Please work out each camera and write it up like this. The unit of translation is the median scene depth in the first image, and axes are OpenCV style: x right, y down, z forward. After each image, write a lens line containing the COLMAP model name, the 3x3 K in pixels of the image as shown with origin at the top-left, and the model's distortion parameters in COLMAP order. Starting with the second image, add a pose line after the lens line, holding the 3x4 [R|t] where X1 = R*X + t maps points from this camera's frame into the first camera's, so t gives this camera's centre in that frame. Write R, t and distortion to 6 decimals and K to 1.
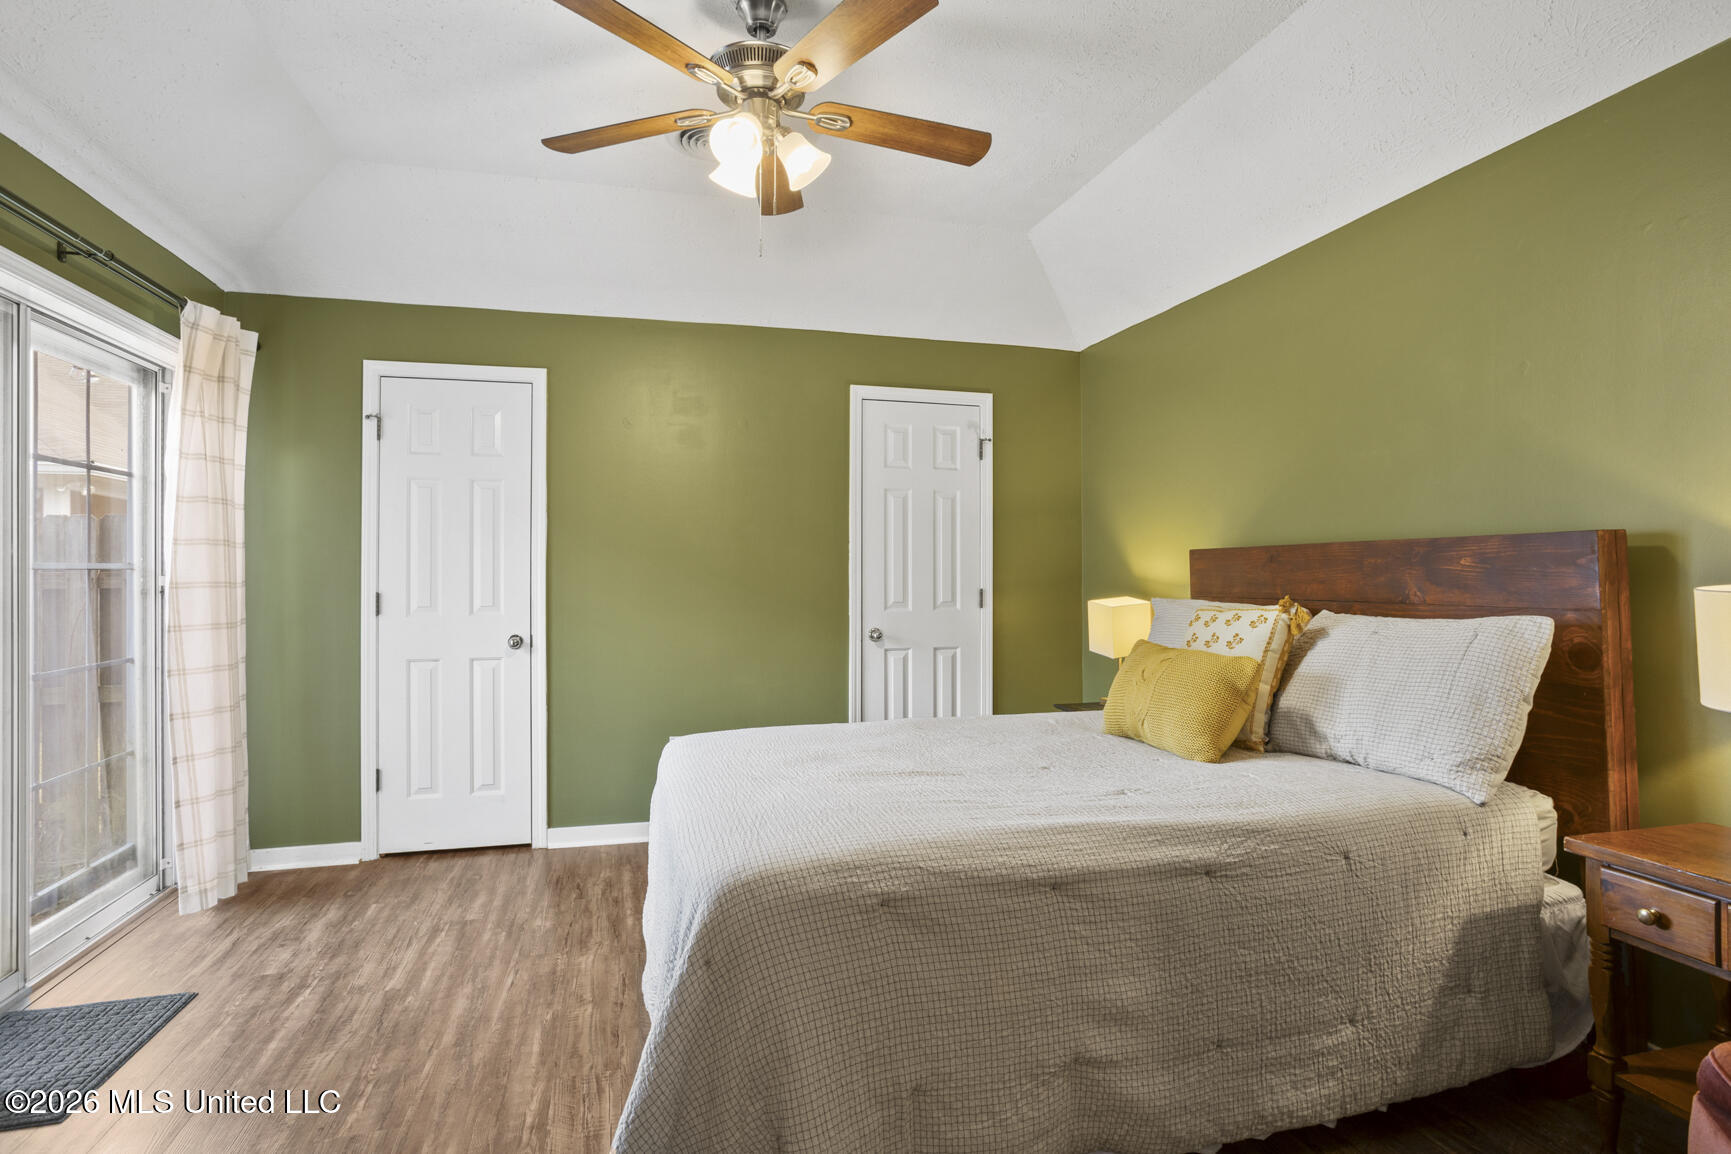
lens RADIAL K [[936.4, 0, 871.2], [0, 936.4, 561.1], [0, 0, 1]] dist [-0.050371, 0.036214]
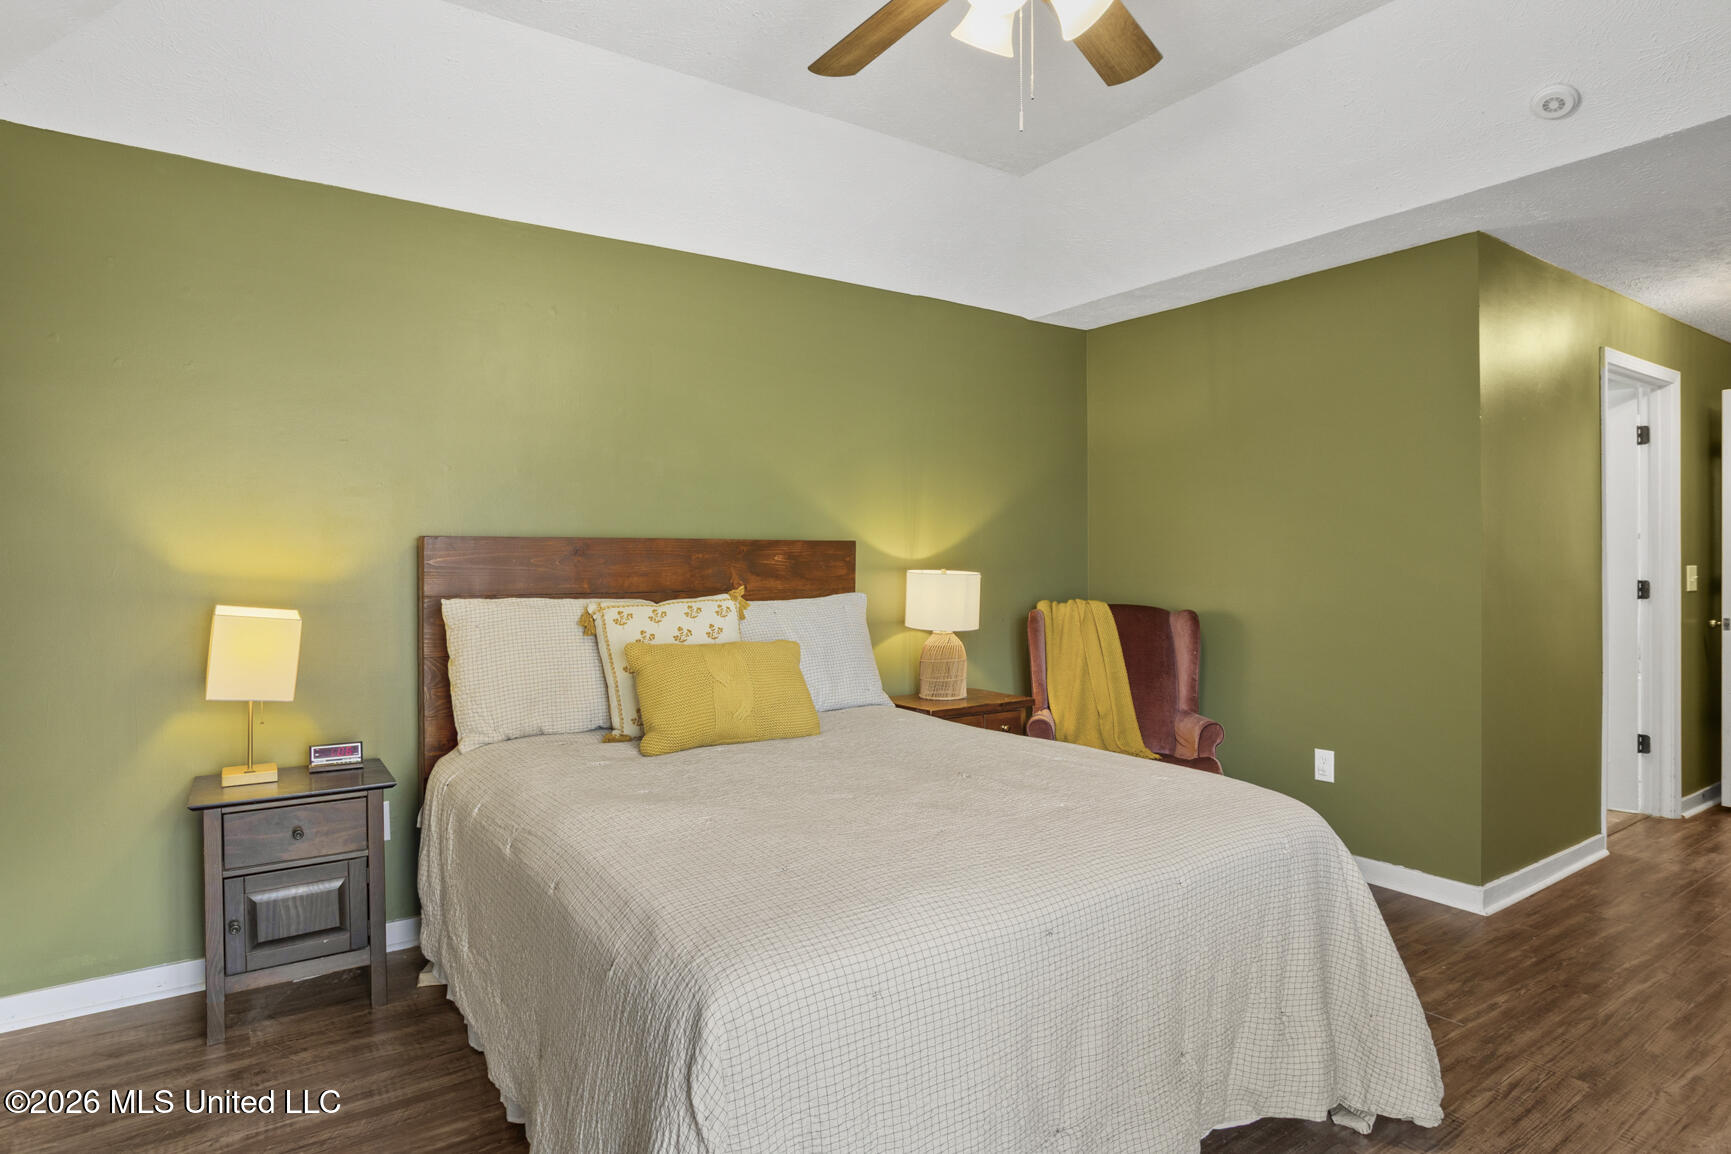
lens RADIAL K [[936.4, 0, 871.2], [0, 936.4, 561.1], [0, 0, 1]] dist [-0.050371, 0.036214]
pose [[-0.336656, 0.005647, 0.941611, -0.740394], [-0.009723, 0.999908, -0.009473, 0.017199], [-0.941577, -0.012344, -0.336570, 1.332830]]
